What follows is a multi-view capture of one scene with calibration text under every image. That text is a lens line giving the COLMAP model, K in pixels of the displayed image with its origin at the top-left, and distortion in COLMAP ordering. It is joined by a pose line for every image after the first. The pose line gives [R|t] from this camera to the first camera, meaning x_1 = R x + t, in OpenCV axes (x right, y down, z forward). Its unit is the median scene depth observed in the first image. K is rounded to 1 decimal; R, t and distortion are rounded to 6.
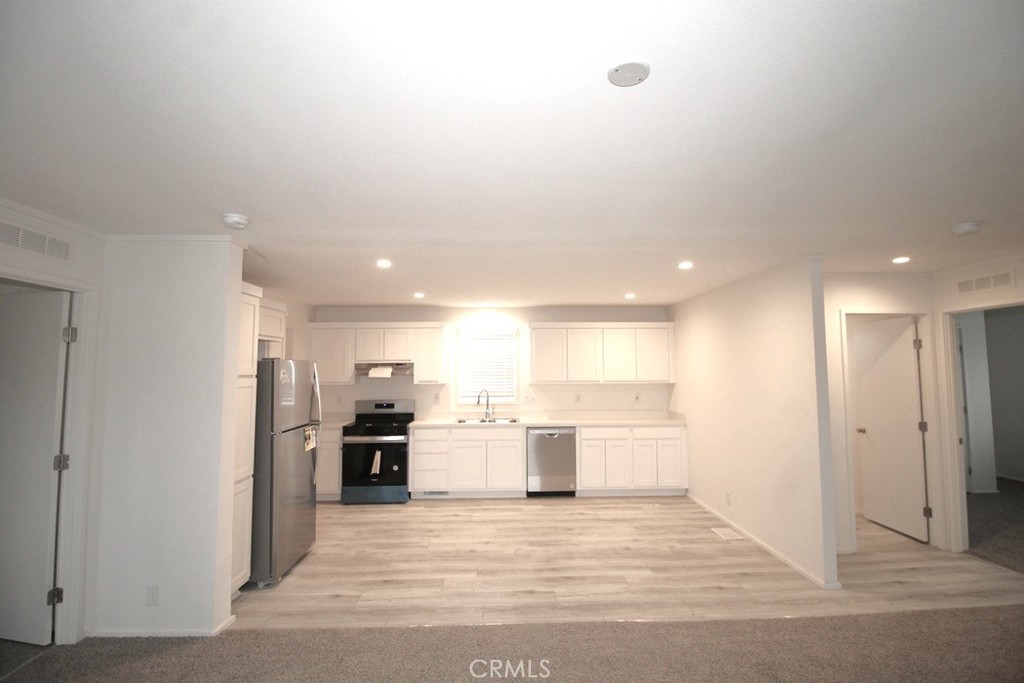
lens RADIAL K [[477.8, 0, 519.1], [0, 477.8, 334.5], [0, 0, 1]] dist [0.002051, -0.010172]
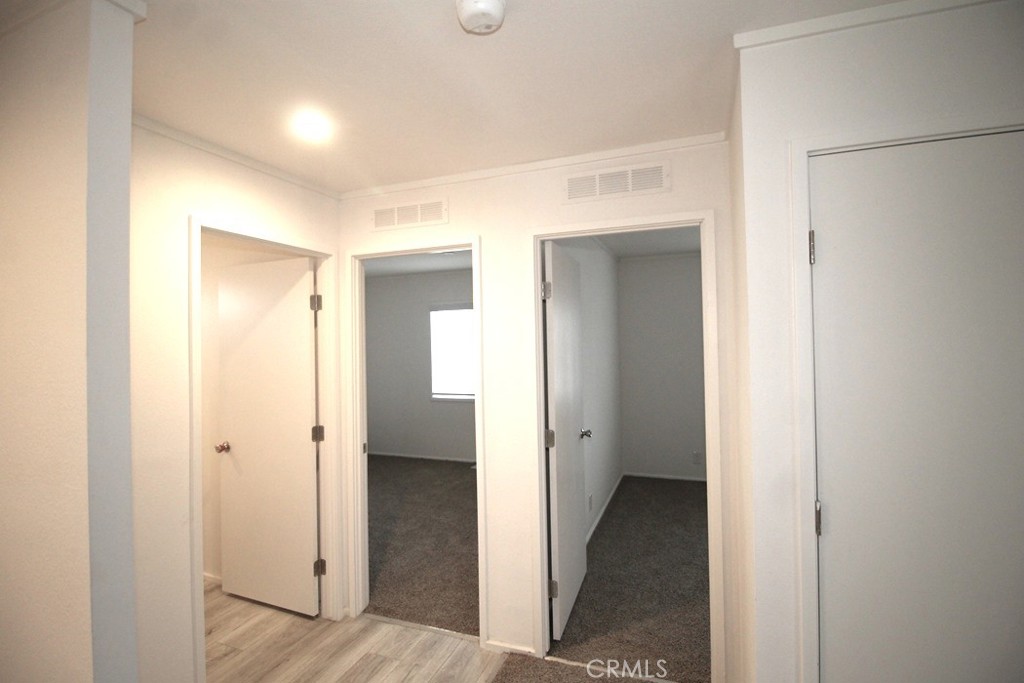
lens RADIAL K [[477.8, 0, 519.1], [0, 477.8, 334.5], [0, 0, 1]] dist [0.002051, -0.010172]
pose [[0.389620, 0.008938, 0.920933, 0.373658], [-0.050383, 0.998662, 0.011623, 0.042312], [-0.919597, -0.050928, 0.389549, 0.522121]]
